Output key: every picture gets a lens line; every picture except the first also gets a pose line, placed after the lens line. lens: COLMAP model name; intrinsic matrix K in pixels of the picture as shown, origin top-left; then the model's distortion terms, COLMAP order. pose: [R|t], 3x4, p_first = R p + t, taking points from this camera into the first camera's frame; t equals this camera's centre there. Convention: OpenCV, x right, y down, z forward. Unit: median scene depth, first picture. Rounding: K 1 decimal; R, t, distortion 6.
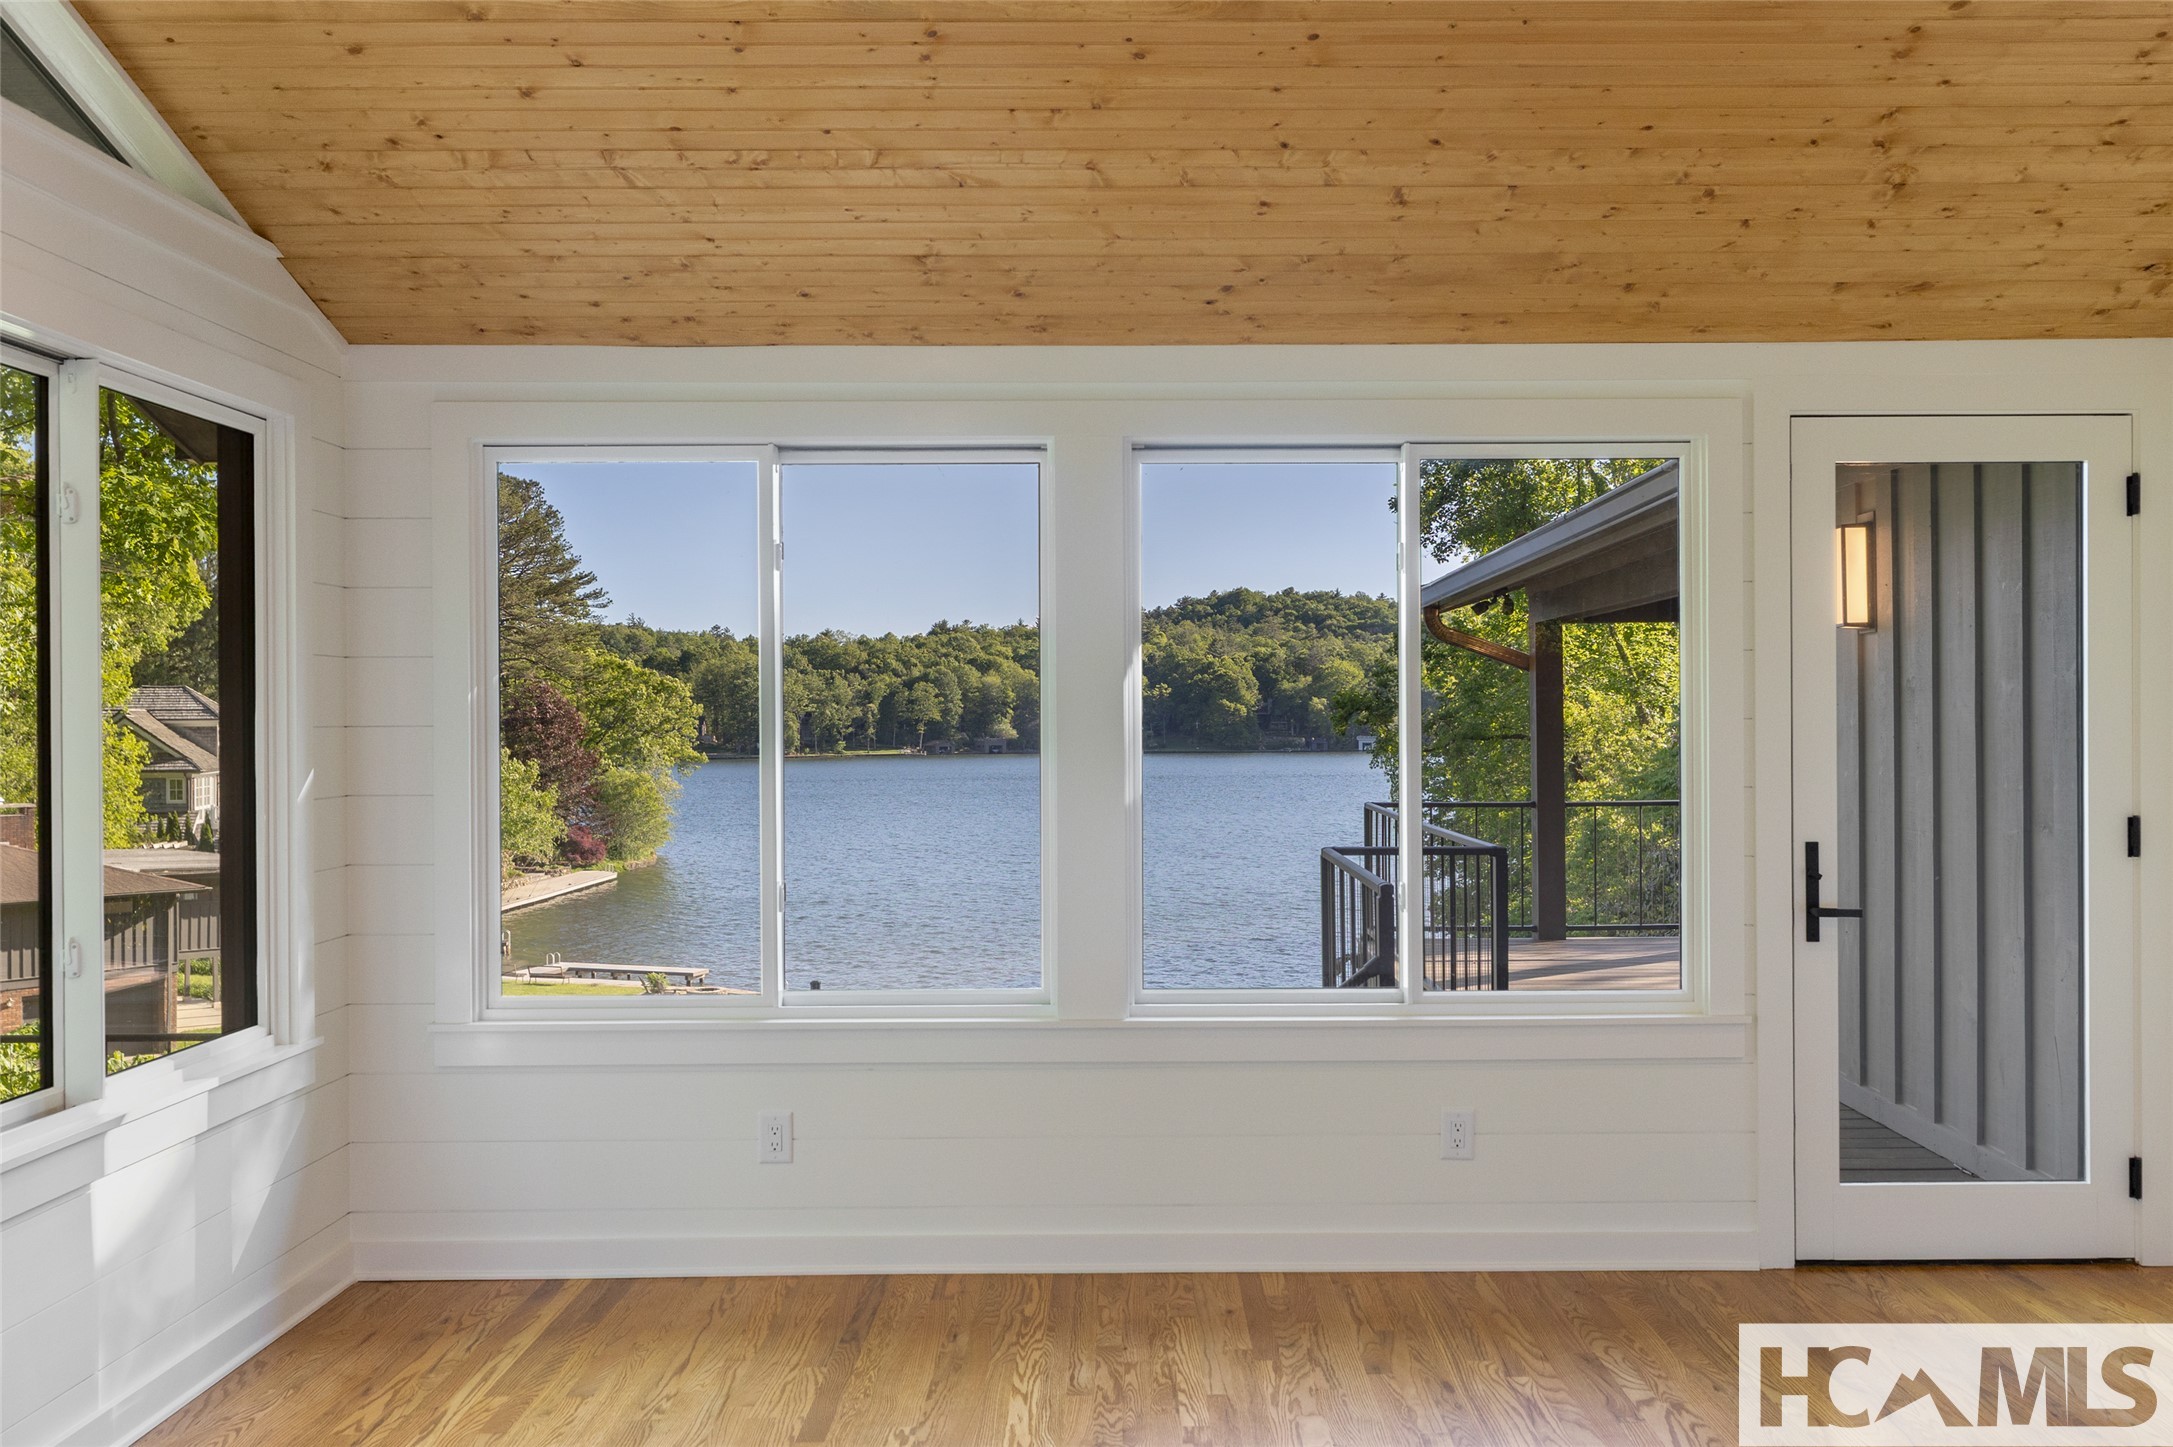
lens RADIAL K [[1762.7, 0, 1149.0], [0, 1762.7, 721.7], [0, 0, 1]] dist [0.008354, -0.004074]
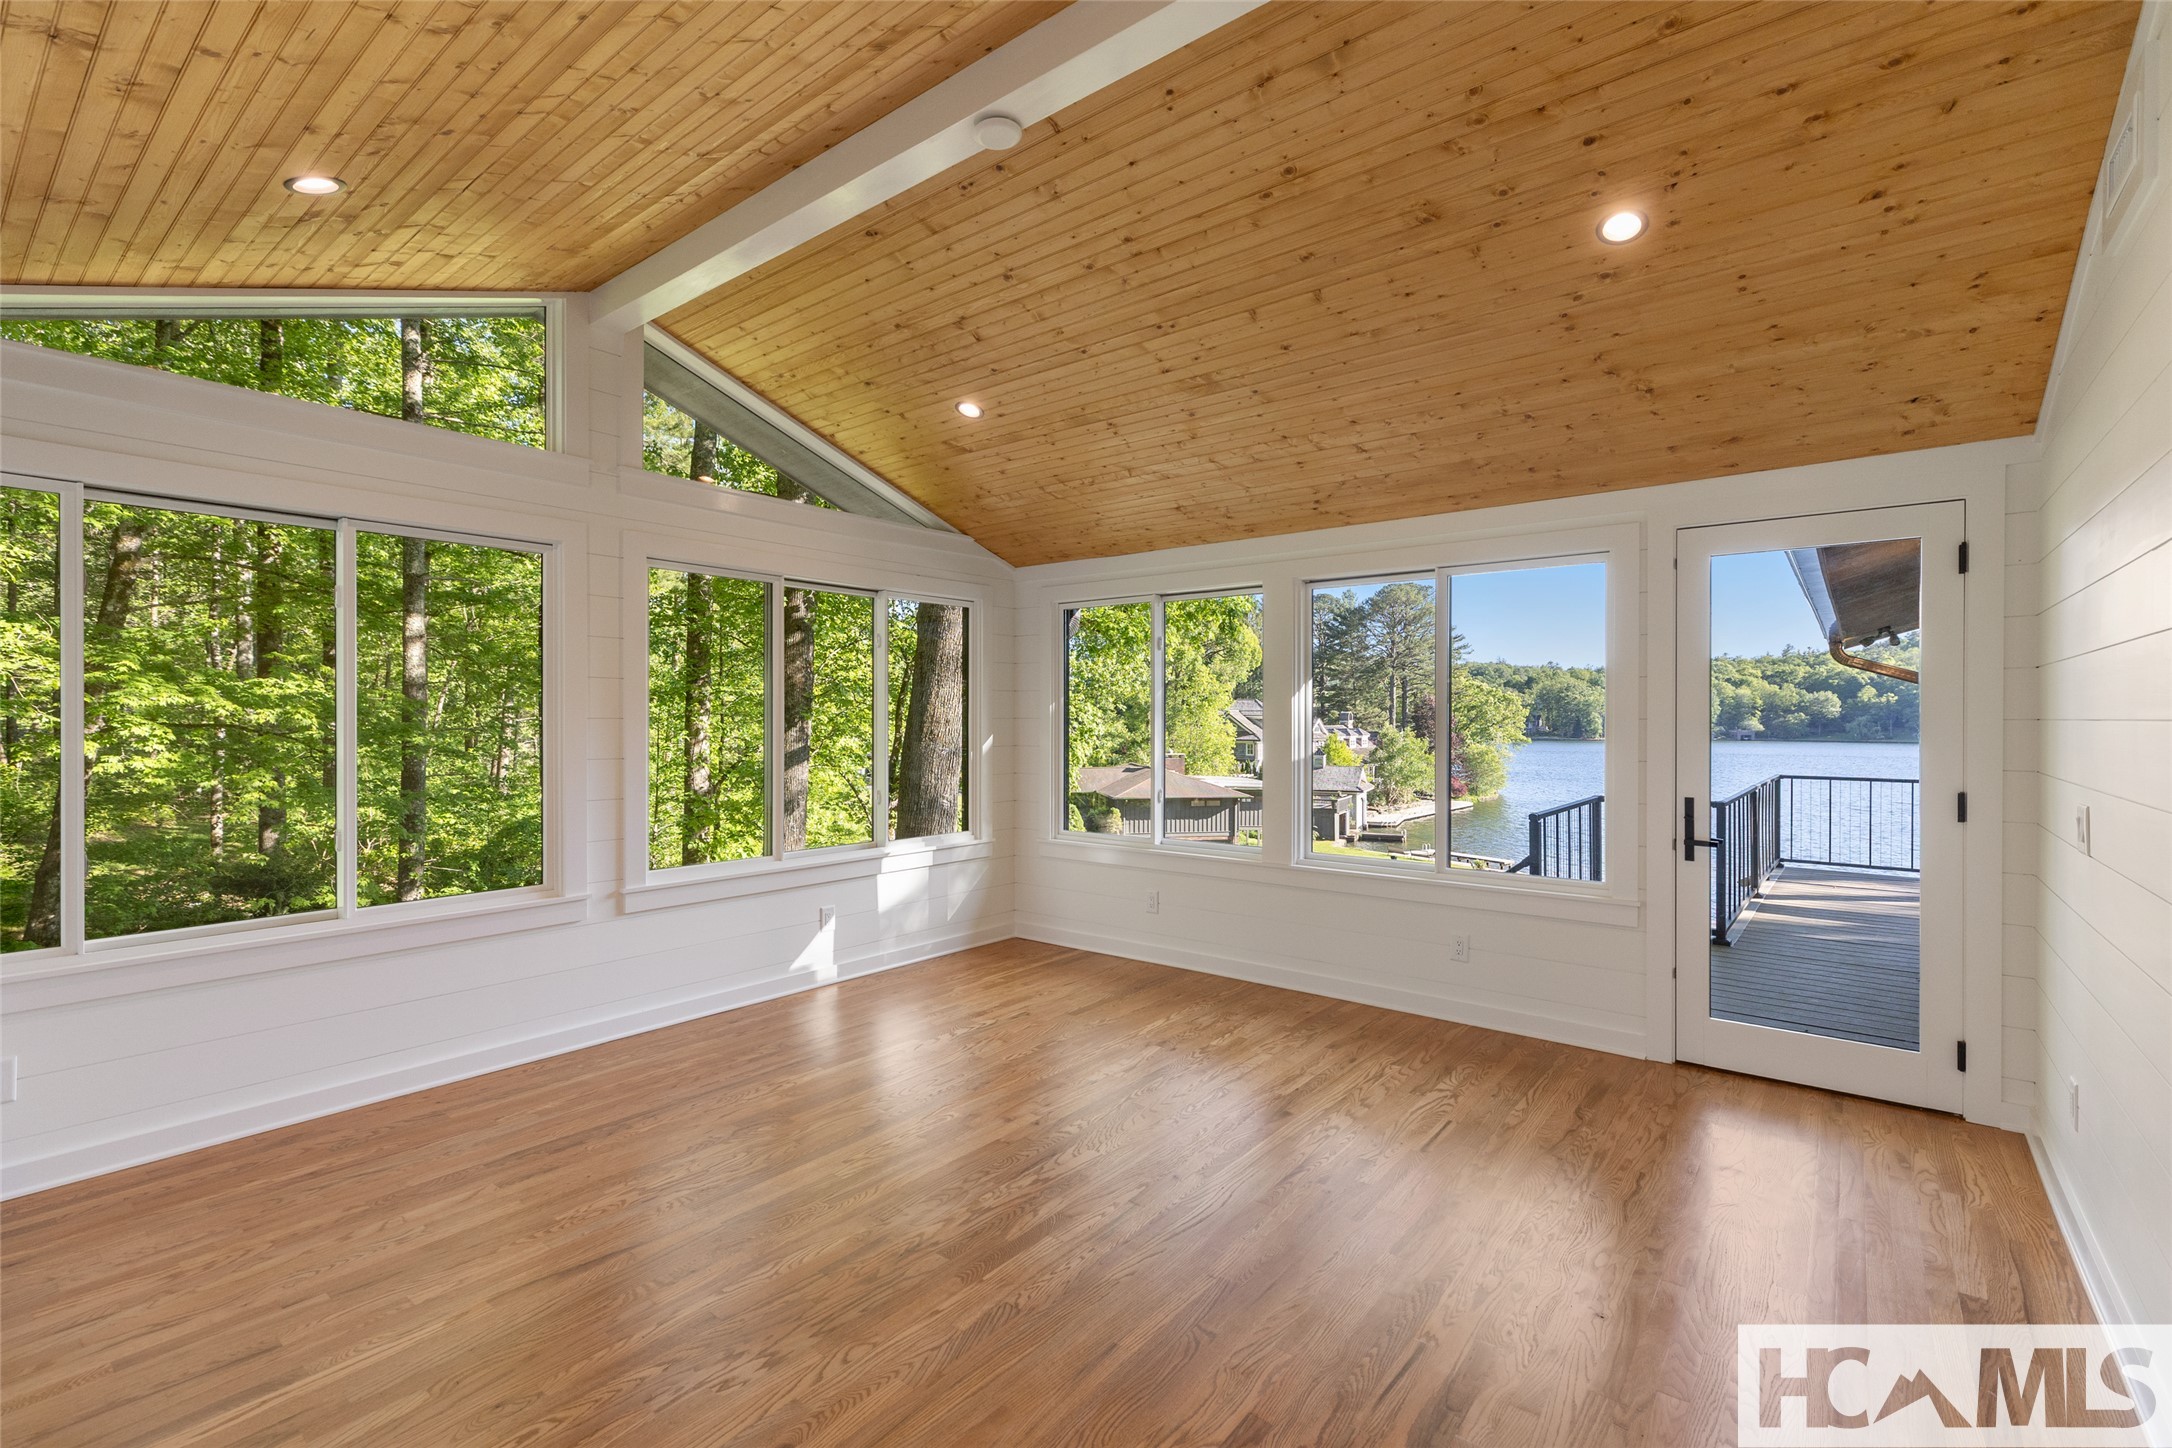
lens RADIAL K [[969.5, 0, 1094.0], [0, 969.5, 719.0], [0, 0, 1]] dist [0.003160, 0.000043]
pose [[0.776028, 0.007258, -0.630656, 0.043724], [-0.006309, 0.999973, 0.003746, -0.000179], [0.630666, 0.001072, 0.776053, -0.000861]]
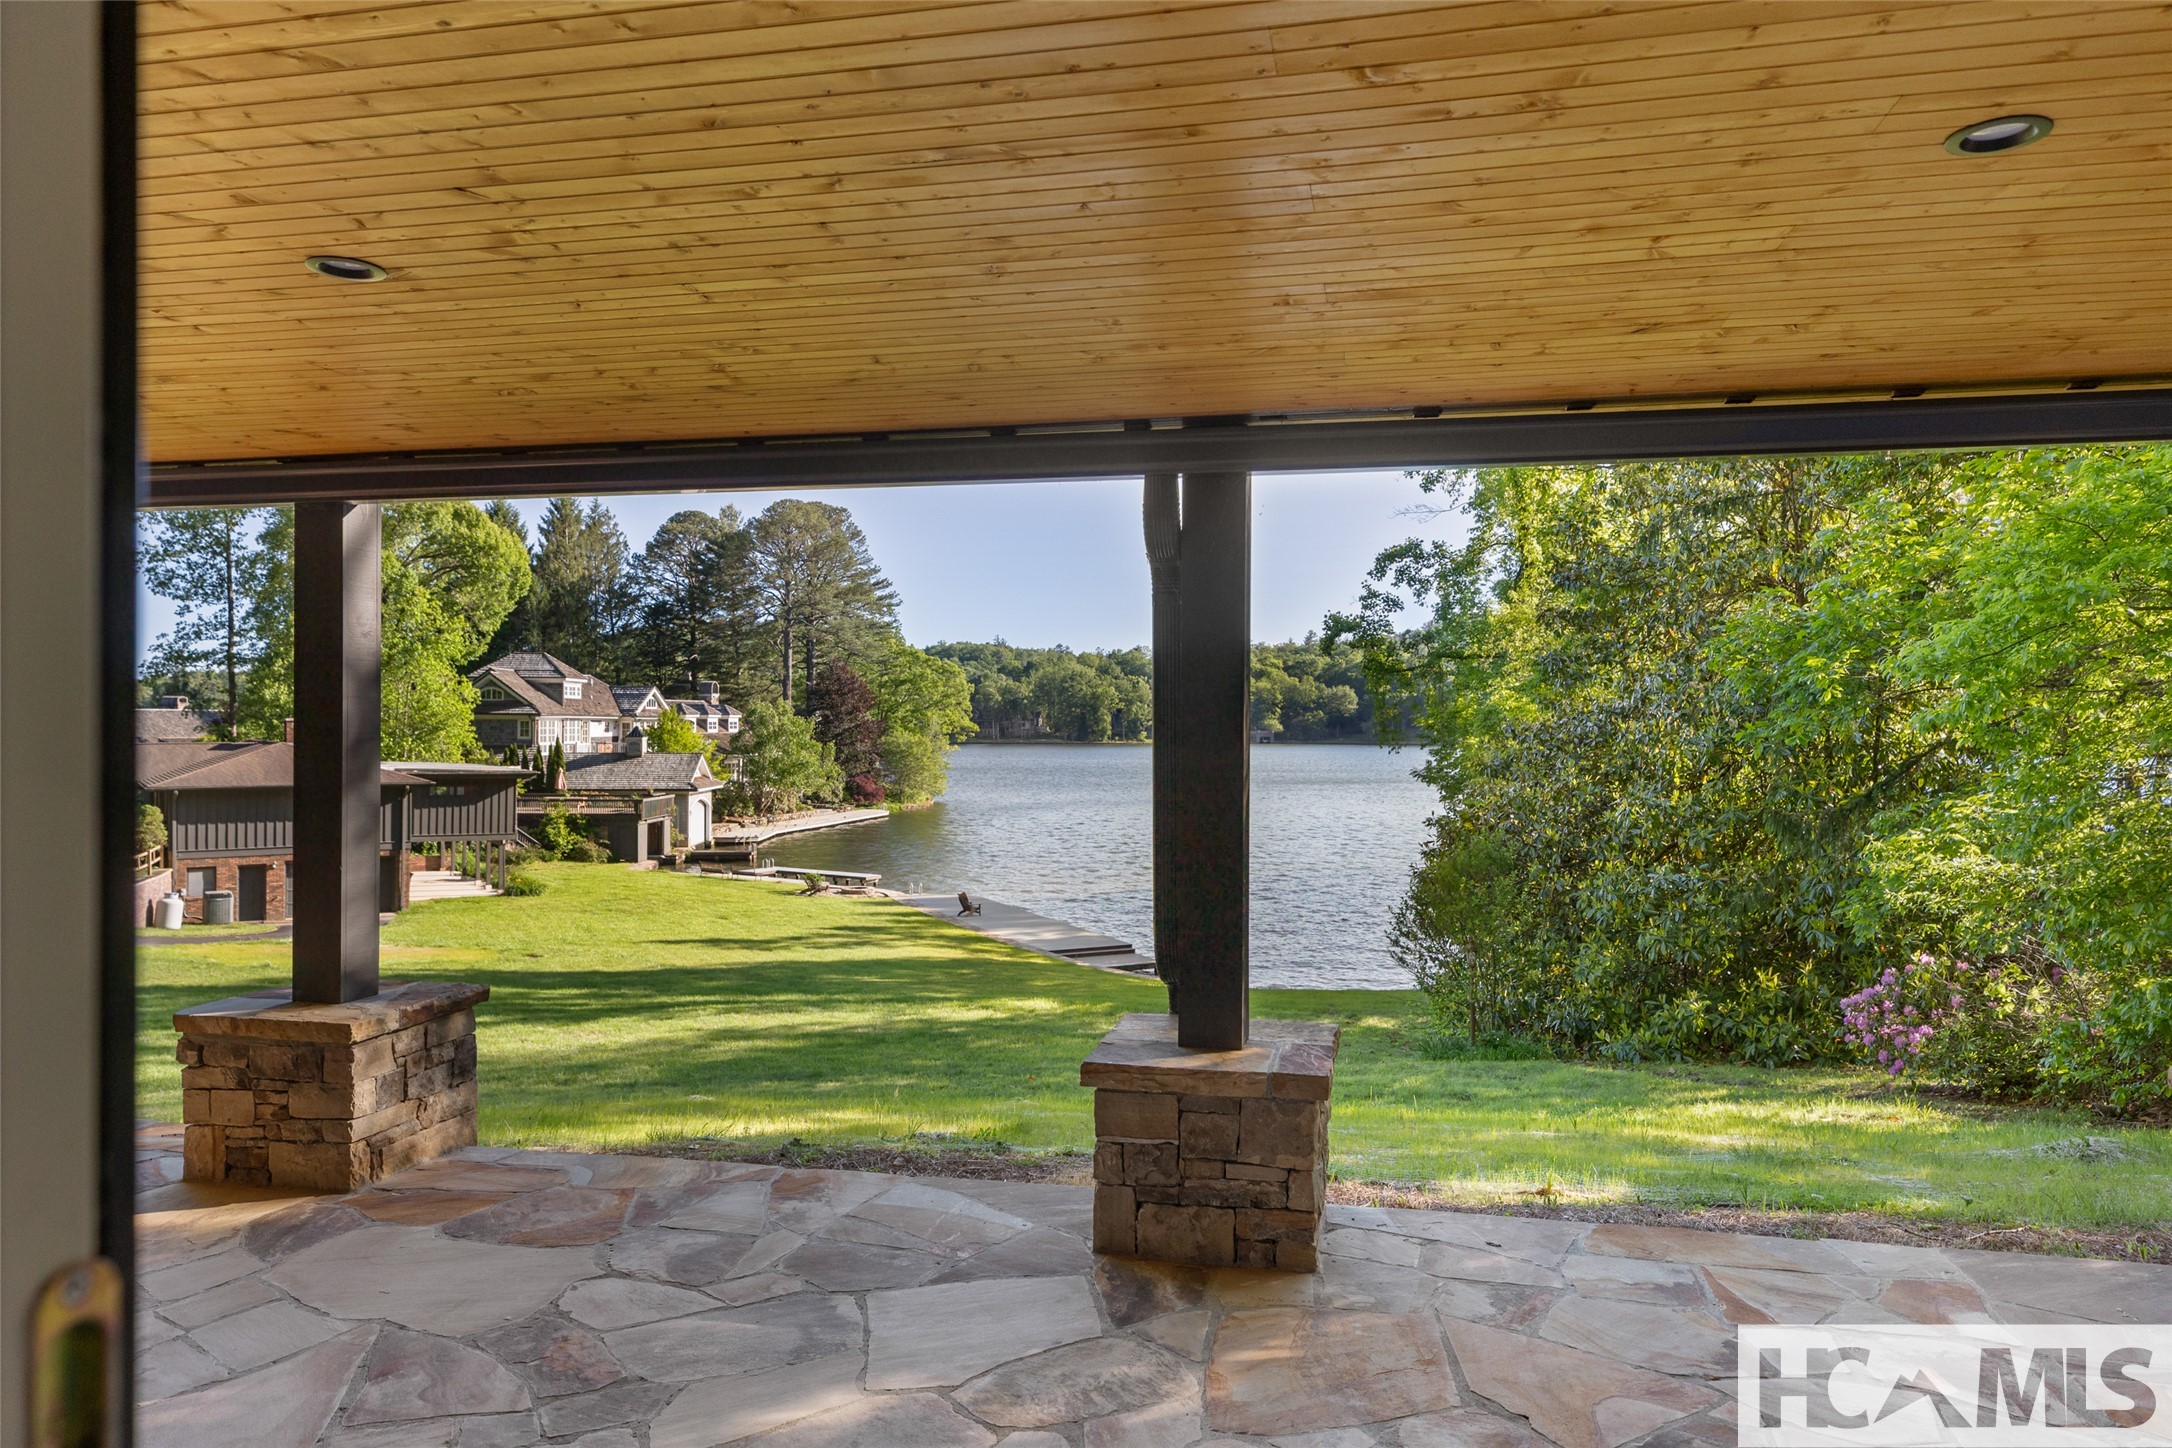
lens RADIAL K [[1382.6, 0, 1113.6], [0, 1382.6, 728.4], [0, 0, 1]] dist [0.006221, 0.003581]
pose [[0.977532, 0.011872, -0.210454, 0.157473], [-0.011263, 0.999928, 0.004094, 0.049300], [0.210488, -0.001632, 0.977595, 0.149488]]
